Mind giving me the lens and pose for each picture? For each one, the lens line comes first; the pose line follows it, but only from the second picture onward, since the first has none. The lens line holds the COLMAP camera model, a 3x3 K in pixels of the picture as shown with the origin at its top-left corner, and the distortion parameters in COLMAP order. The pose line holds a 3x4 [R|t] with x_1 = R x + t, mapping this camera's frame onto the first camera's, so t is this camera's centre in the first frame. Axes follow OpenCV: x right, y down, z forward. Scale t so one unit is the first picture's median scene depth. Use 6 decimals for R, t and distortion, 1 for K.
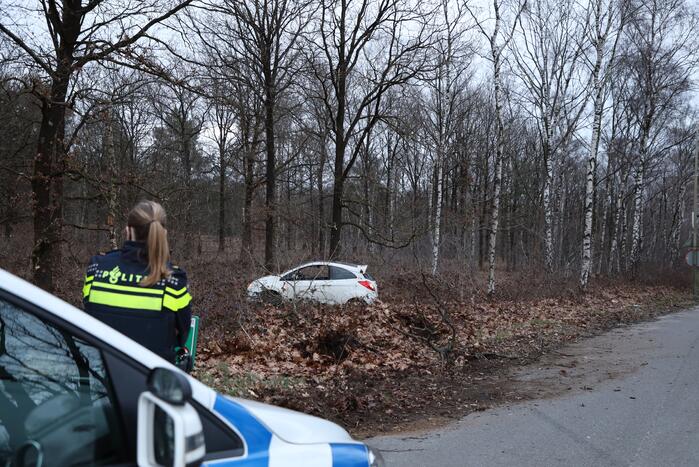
lens RADIAL K [[707.8, 0, 349.5], [0, 707.8, 233.5], [0, 0, 1]] dist [0.084711, 0.002304]
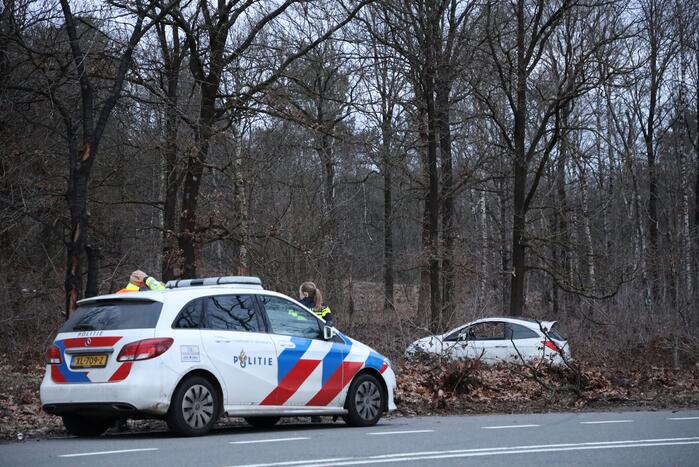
lens RADIAL K [[1697.9, 0, 349.5], [0, 1697.9, 233.5], [0, 0, 1]] dist [0.587258, 0.103103]
pose [[0.977112, -0.028822, -0.210763, 0.210193], [0.024430, 0.999427, -0.023413, -0.013506], [0.211317, 0.017728, 0.977257, -0.923437]]
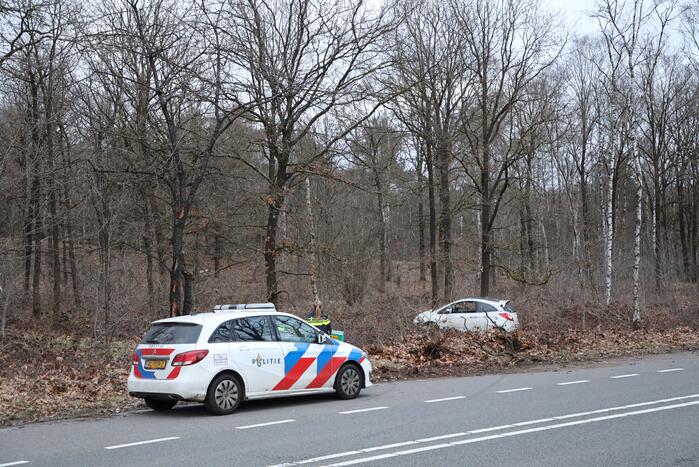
lens RADIAL K [[1003.4, 0, 349.5], [0, 1003.4, 233.5], [0, 0, 1]] dist [0.223126, 0.016651]
pose [[0.959420, -0.041545, -0.278902, 0.262096], [0.039236, 0.999134, -0.013856, -0.059607], [0.279236, 0.002351, 0.960220, -0.789231]]
